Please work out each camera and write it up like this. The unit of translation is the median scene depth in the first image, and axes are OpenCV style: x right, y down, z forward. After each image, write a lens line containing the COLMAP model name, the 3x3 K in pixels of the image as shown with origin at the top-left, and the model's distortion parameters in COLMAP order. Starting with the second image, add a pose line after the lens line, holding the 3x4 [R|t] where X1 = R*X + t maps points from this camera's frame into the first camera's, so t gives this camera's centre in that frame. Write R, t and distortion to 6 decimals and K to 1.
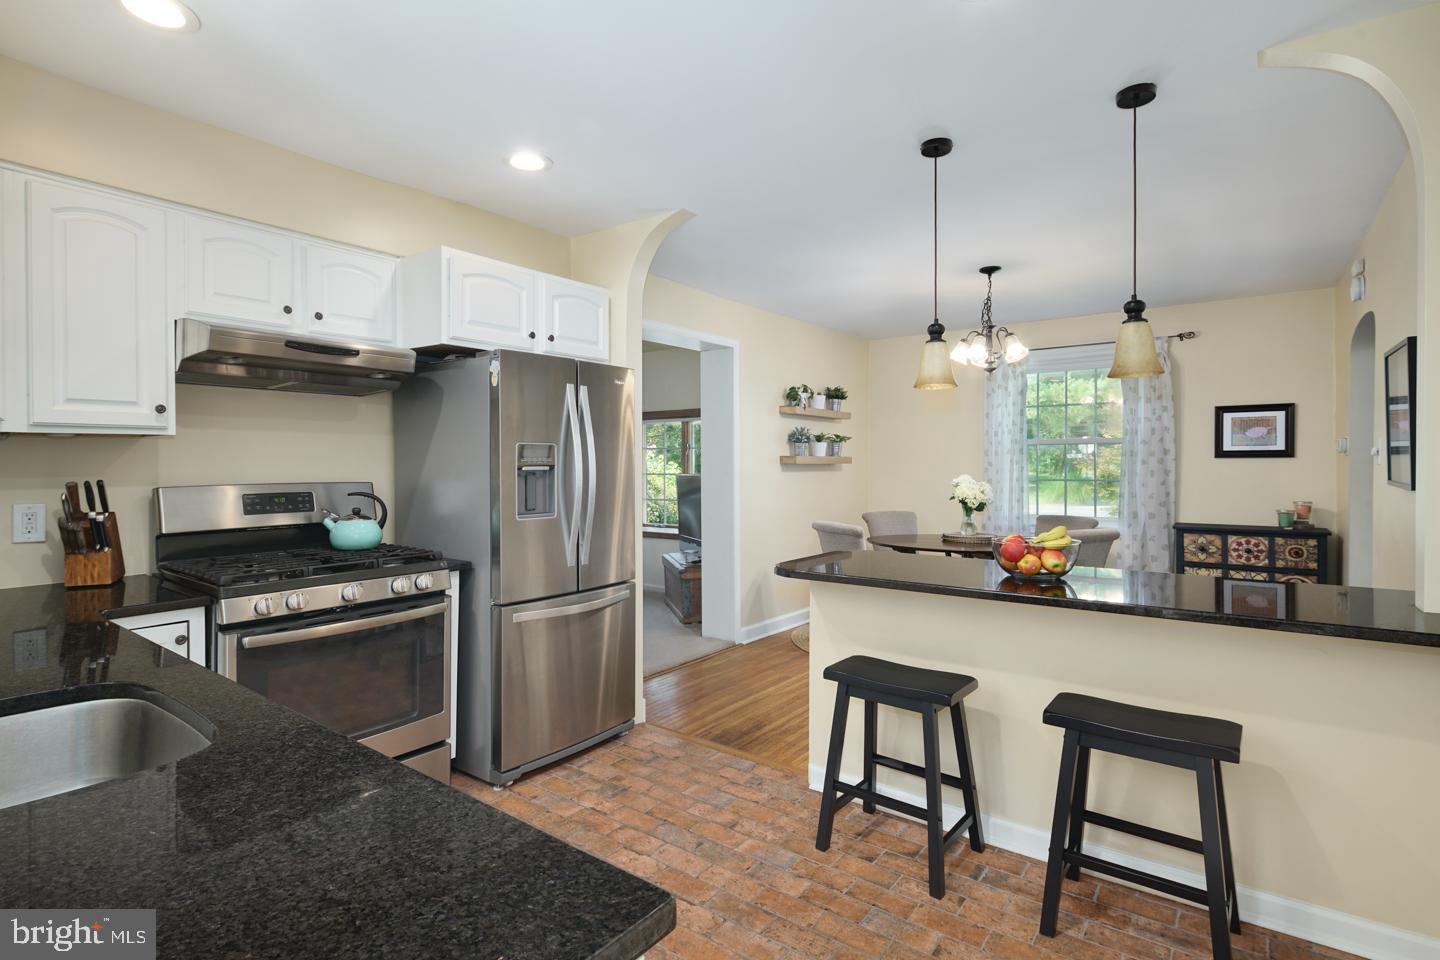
lens RADIAL K [[714.1, 0, 702.5], [0, 714.1, 464.8], [0, 0, 1]] dist [-0.000100, -0.000178]
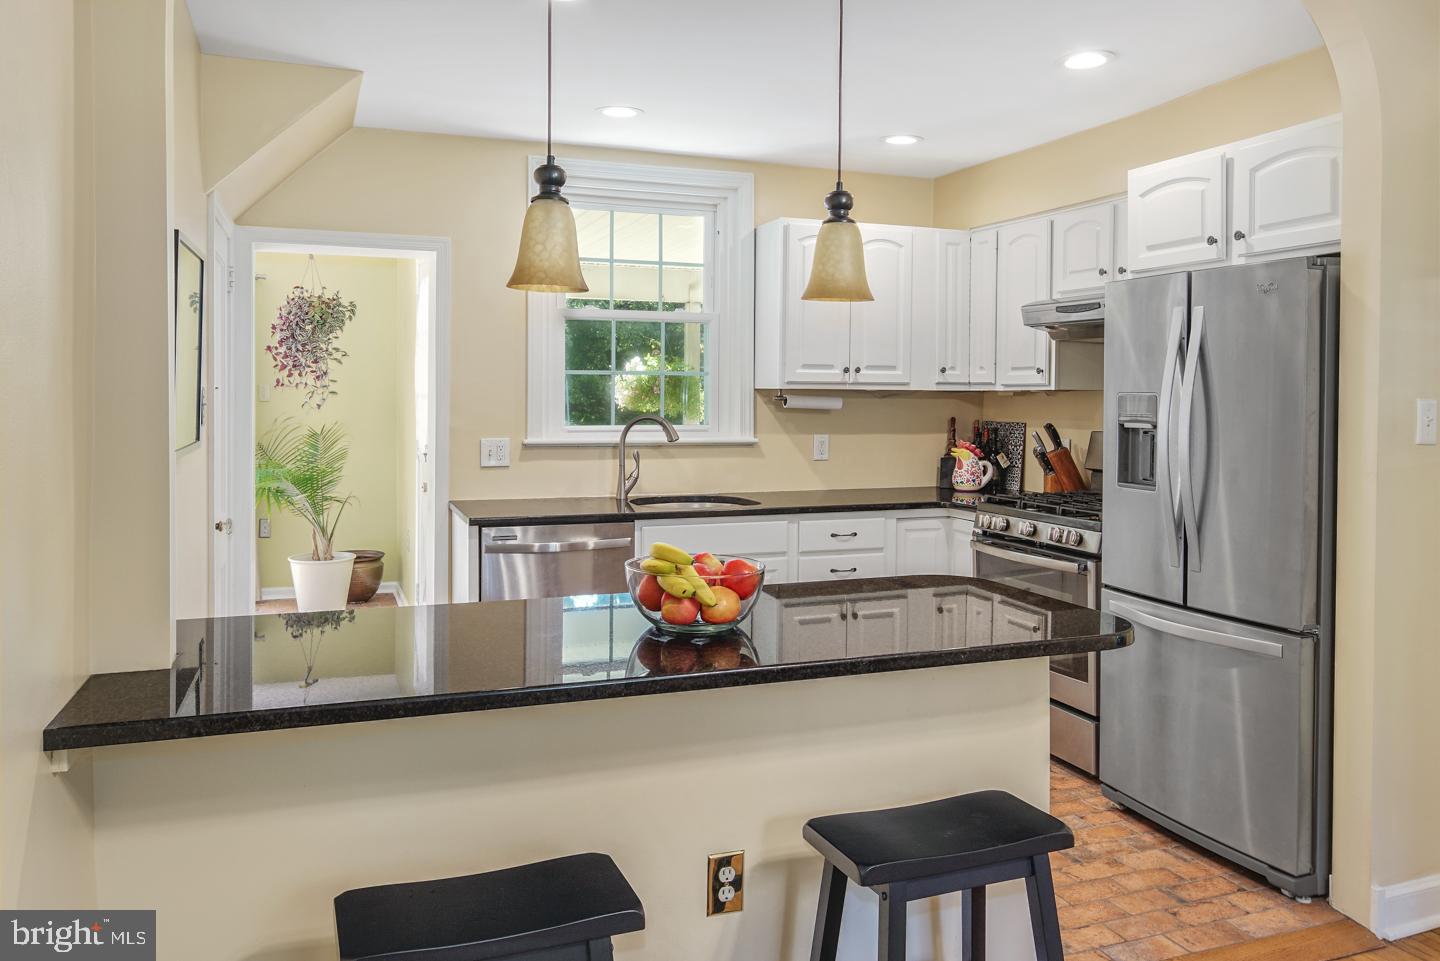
lens RADIAL K [[1064.9, 0, 739.0], [0, 1064.9, 416.2], [0, 0, 1]] dist [-0.002855, -0.001041]
pose [[-0.506792, 0.015783, -0.861924, 0.631733], [-0.011240, 0.999626, 0.024914, -0.018720], [0.861995, 0.022314, -0.506426, 0.777939]]
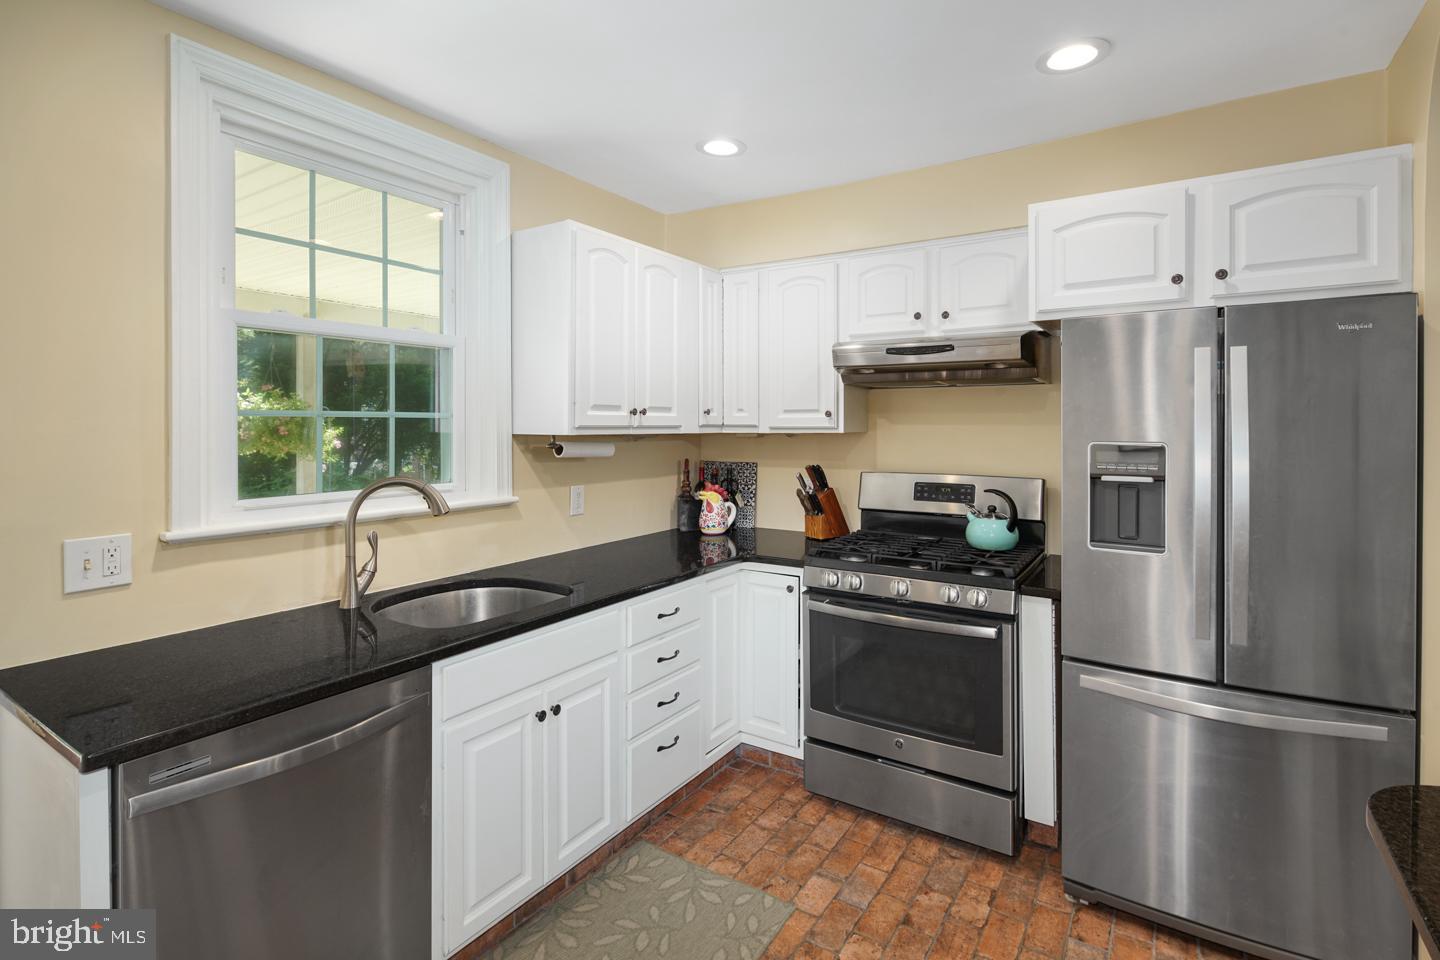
lens RADIAL K [[699.2, 0, 721.5], [0, 699.2, 429.7], [0, 0, 1]] dist [0.001809, -0.000003]
pose [[0.085262, 0.008664, -0.996321, 0.262170], [-0.005605, 0.999951, 0.008216, -0.029638], [0.996343, 0.004884, 0.085307, 0.354017]]
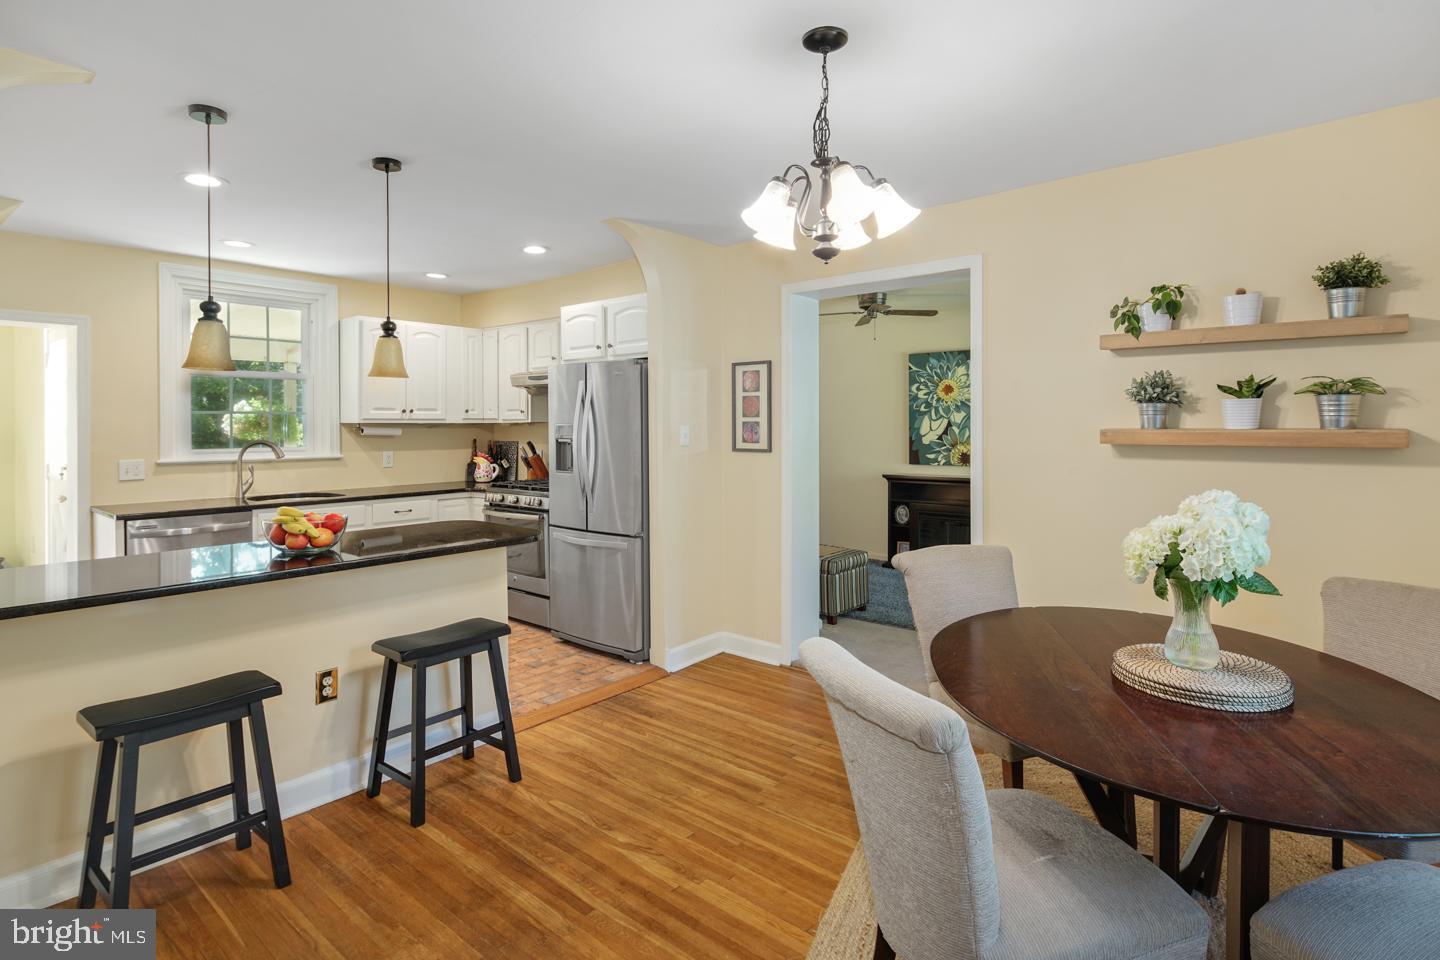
lens RADIAL K [[716.4, 0, 726.0], [0, 716.4, 428.5], [0, 0, 1]] dist [-0.000050, -0.001442]
pose [[-0.022826, 0.006379, -0.999719, 0.816475], [-0.002007, 0.999977, 0.006426, -0.019689], [0.999737, 0.002153, -0.022813, 0.882778]]
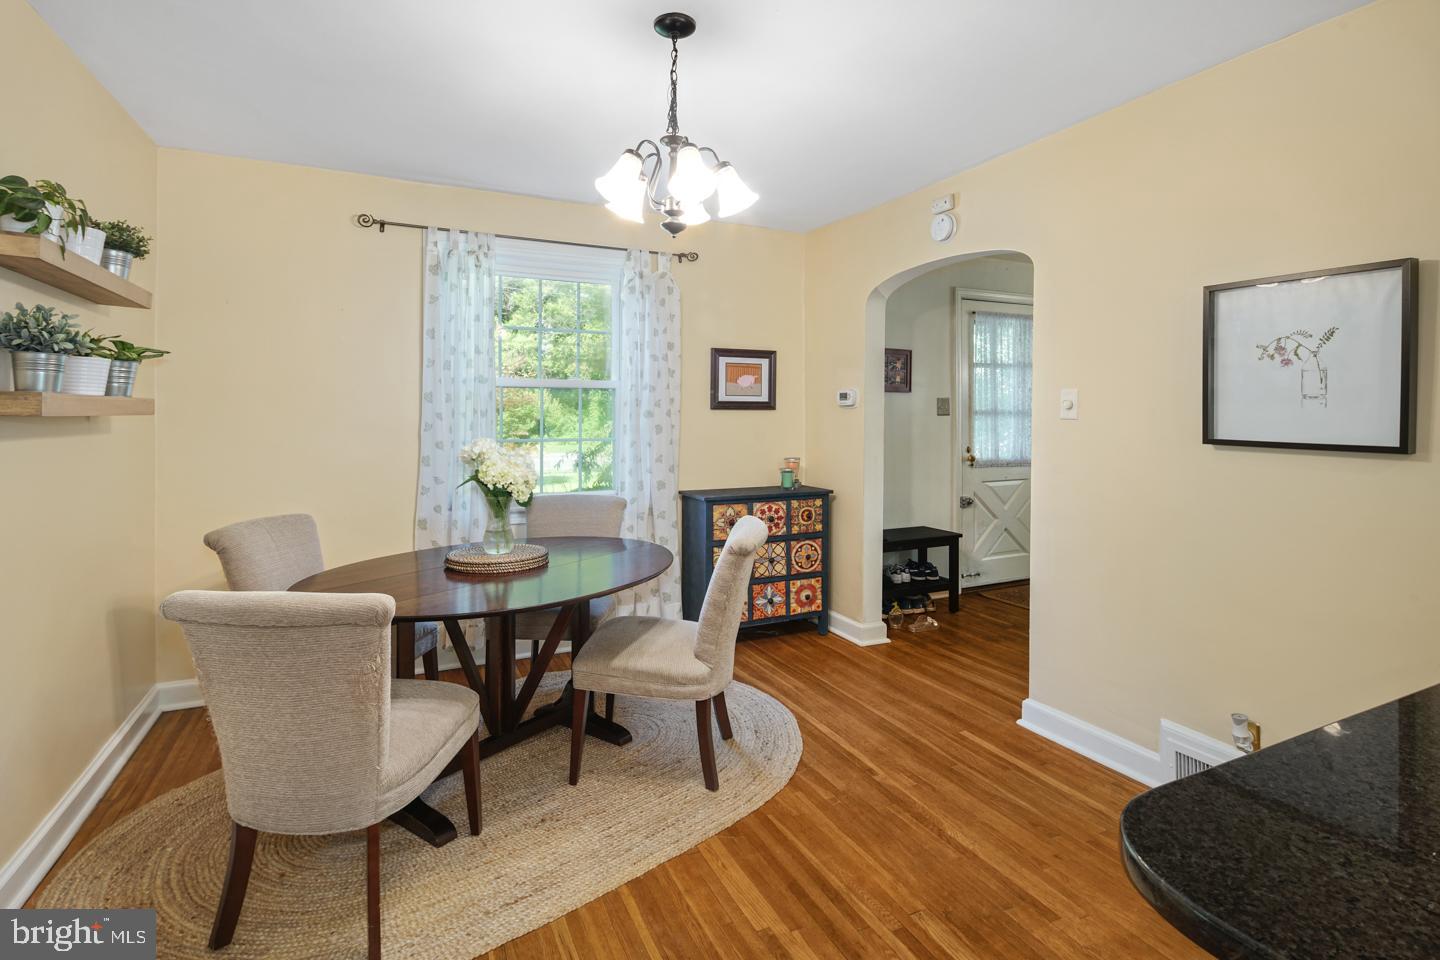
lens RADIAL K [[709.8, 0, 723.0], [0, 709.8, 414.6], [0, 0, 1]] dist [-0.002021, -0.000439]
pose [[0.439227, 0.002985, 0.898371, -0.022777], [-0.001524, 0.999996, -0.002577, -0.001923], [-0.898375, -0.000237, 0.439229, 0.702946]]
